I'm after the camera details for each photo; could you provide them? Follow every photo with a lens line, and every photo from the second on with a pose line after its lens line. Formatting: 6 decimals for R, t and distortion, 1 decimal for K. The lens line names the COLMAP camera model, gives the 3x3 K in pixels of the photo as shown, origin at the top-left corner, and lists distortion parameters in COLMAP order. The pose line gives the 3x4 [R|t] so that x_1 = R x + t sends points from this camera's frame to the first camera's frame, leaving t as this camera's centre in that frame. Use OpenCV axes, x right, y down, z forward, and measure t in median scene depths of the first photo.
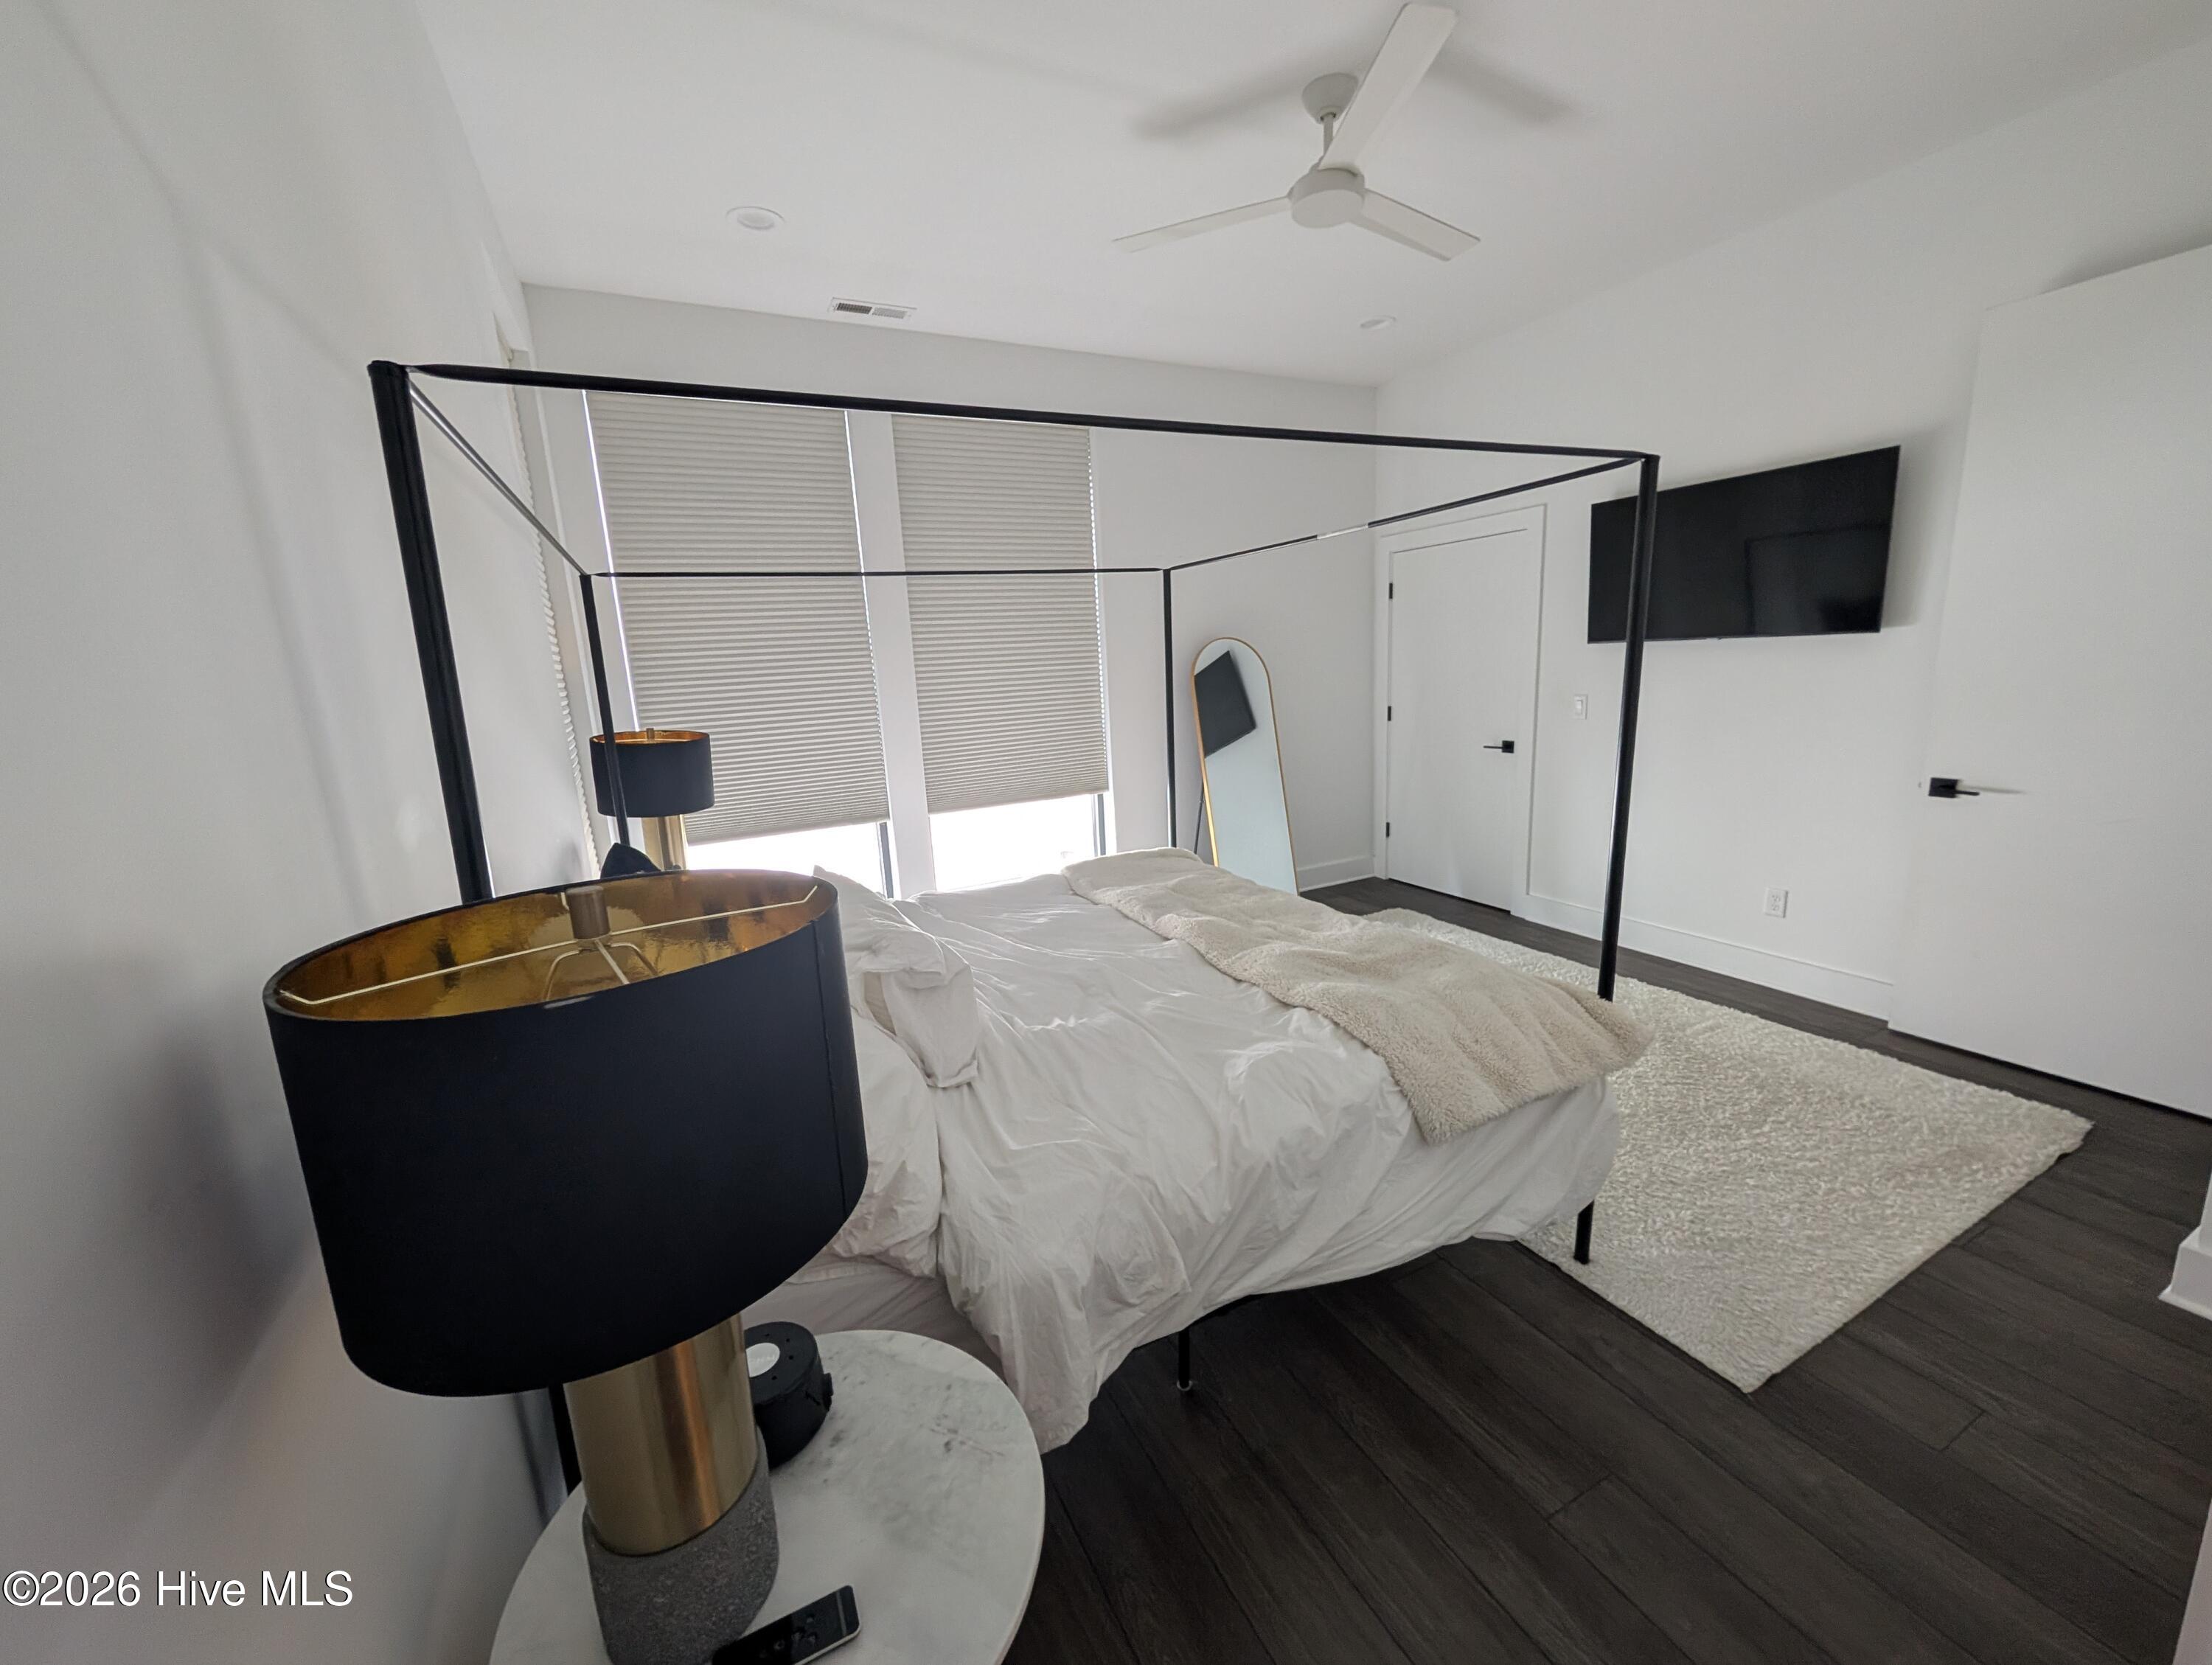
lens RADIAL K [[848.7, 0, 1096.6], [0, 848.7, 829.5], [0, 0, 1]] dist [-0.001245, 0.000120]
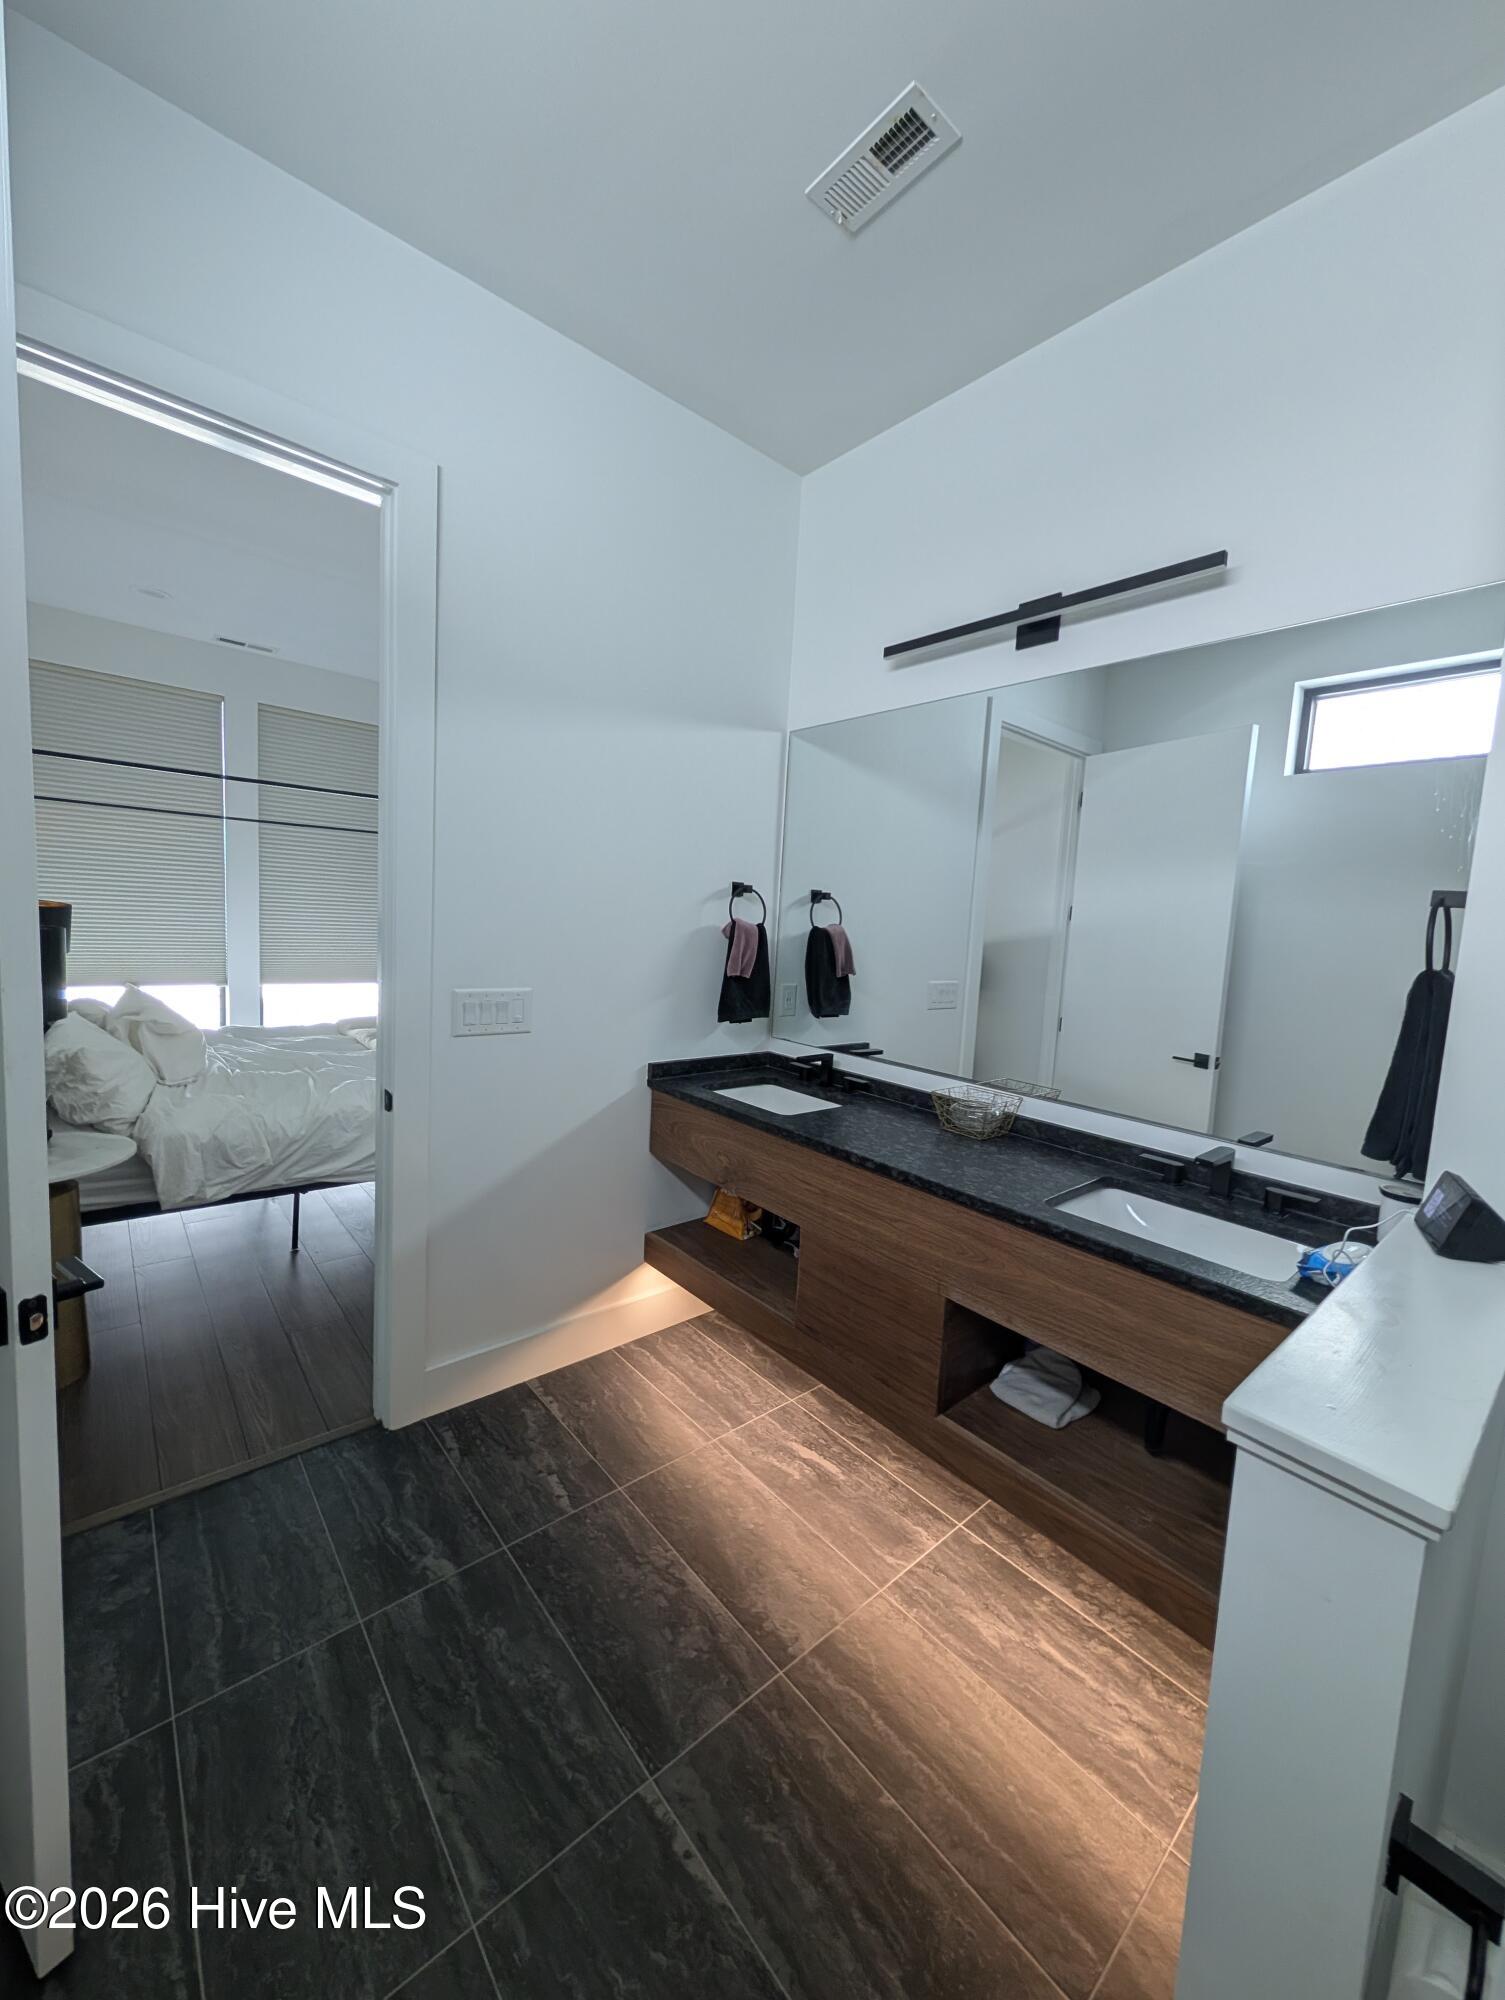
lens RADIAL K [[767.3, 0, 756.5], [0, 767.3, 990.2], [0, 0, 1]] dist [-0.001245, 0.000120]
pose [[0.960788, 0.083611, 0.264377, 0.515794], [-0.057402, 0.992775, -0.105366, 0.160488], [-0.271277, 0.086059, 0.958646, -0.875745]]
